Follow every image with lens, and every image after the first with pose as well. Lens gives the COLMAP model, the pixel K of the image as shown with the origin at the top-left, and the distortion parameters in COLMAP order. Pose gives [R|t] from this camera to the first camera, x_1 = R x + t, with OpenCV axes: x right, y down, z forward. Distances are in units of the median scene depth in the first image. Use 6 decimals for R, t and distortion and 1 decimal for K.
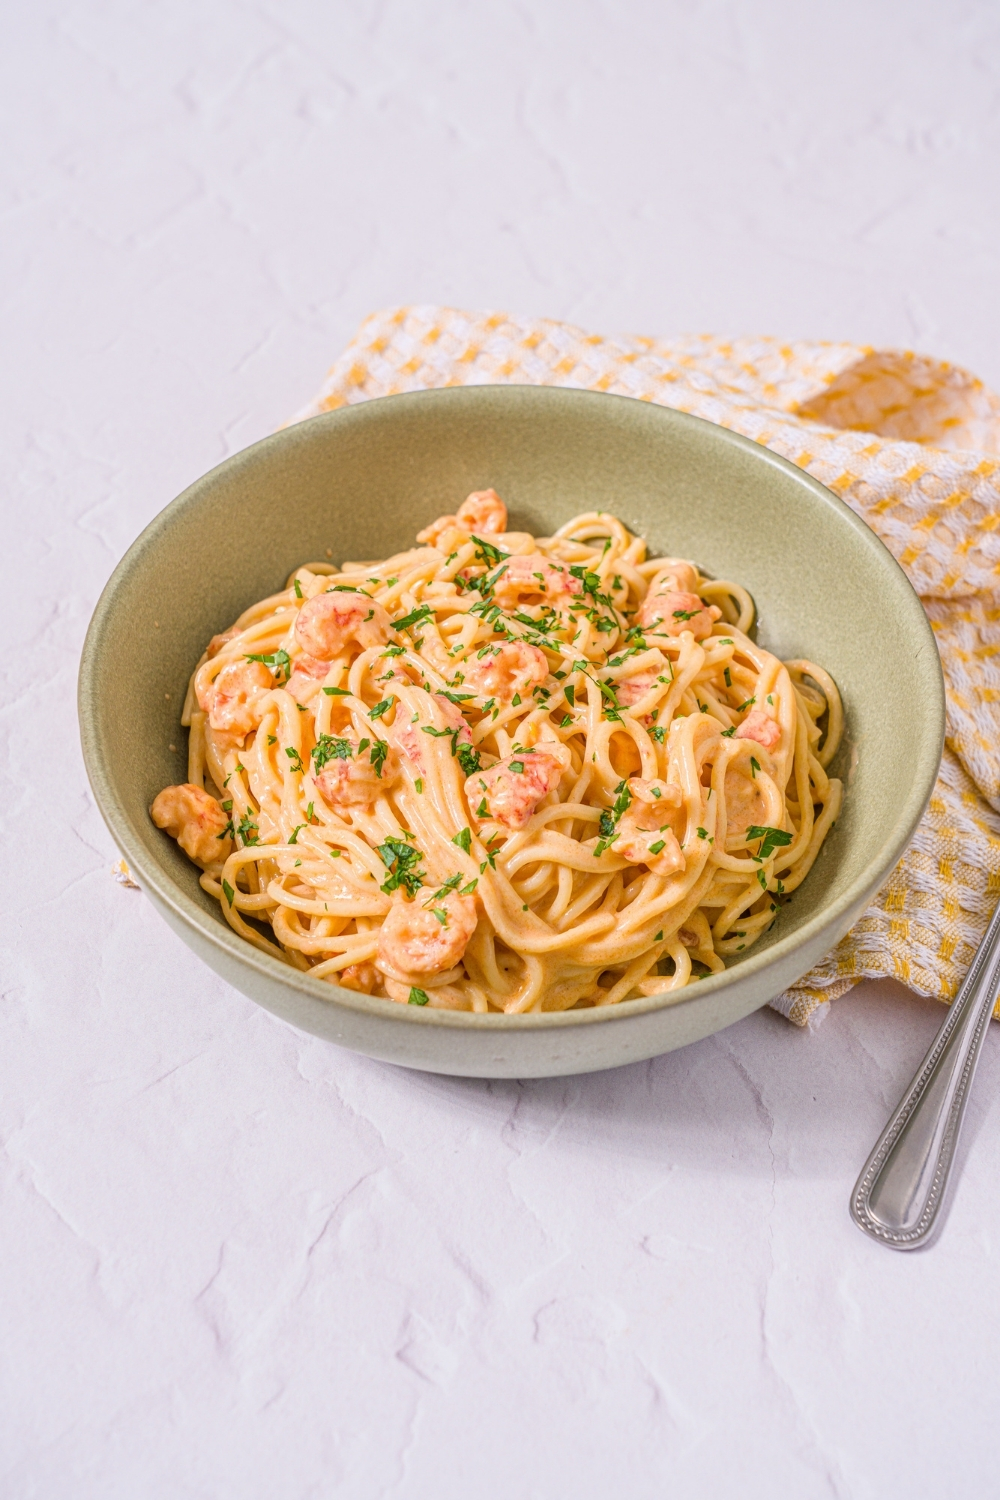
lens RADIAL K [[2502.0, 0, 523.9], [0, 2502.0, 734.3], [0, 0, 1]] dist [0.057680, 0.000000]
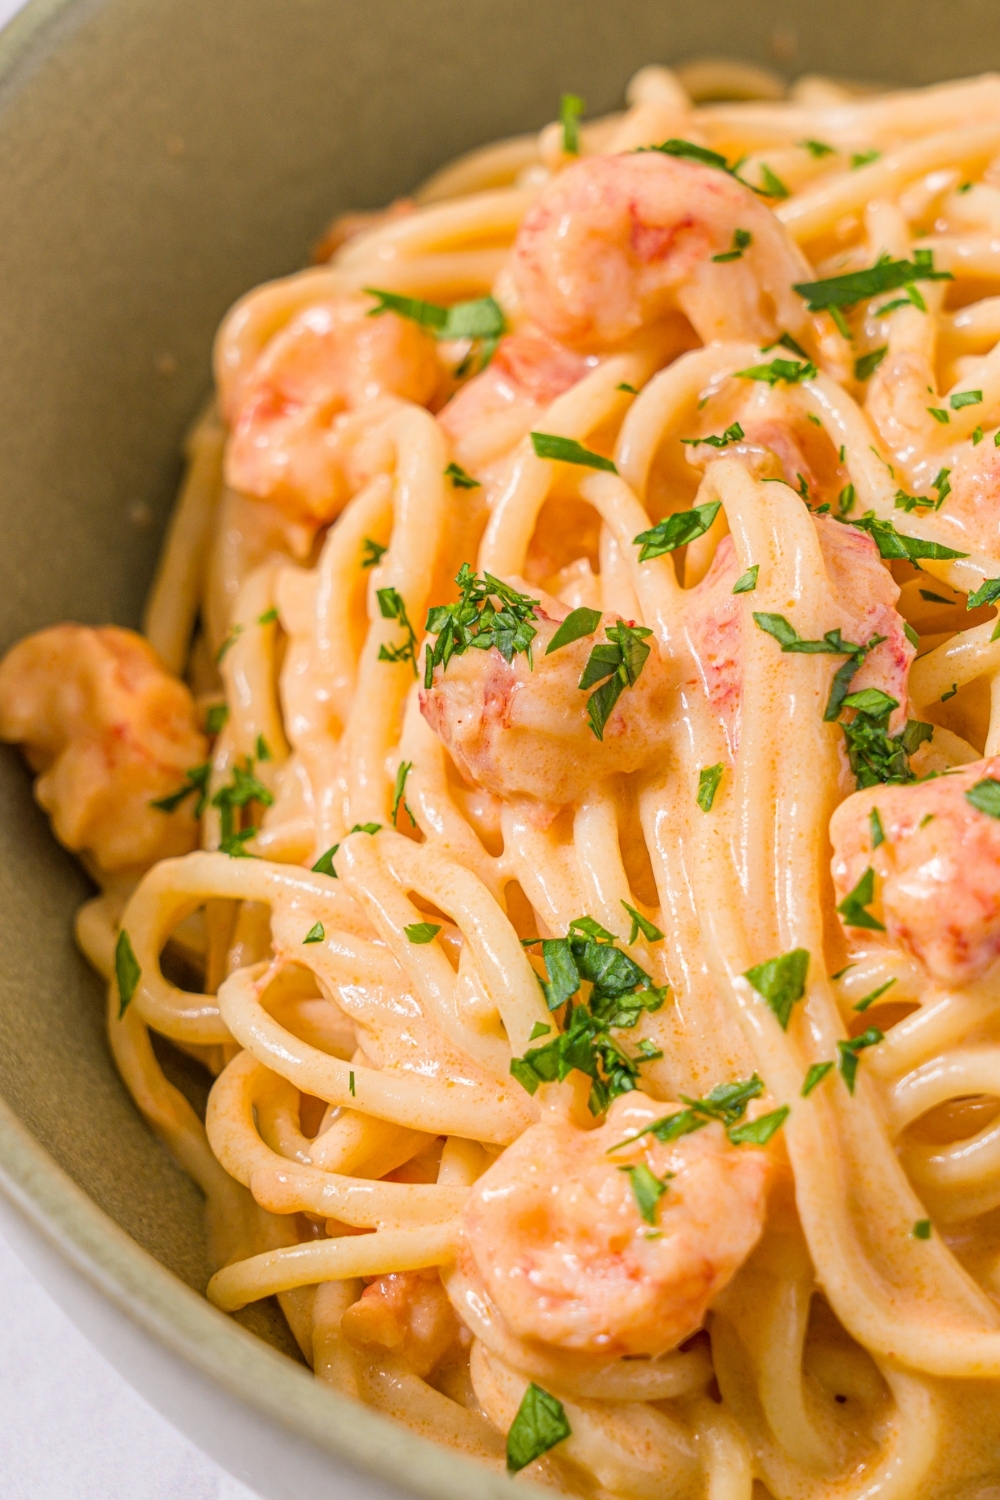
lens RADIAL K [[6627.7, 0, 497.2], [0, 6627.7, 748.4], [0, 0, 1]] dist [0.083985, 0.000000]
pose [[0.945170, 0.219132, -0.242145, 0.136504], [-0.210595, 0.975673, 0.060924, -0.030287], [0.249605, -0.006589, 0.968325, 0.154161]]
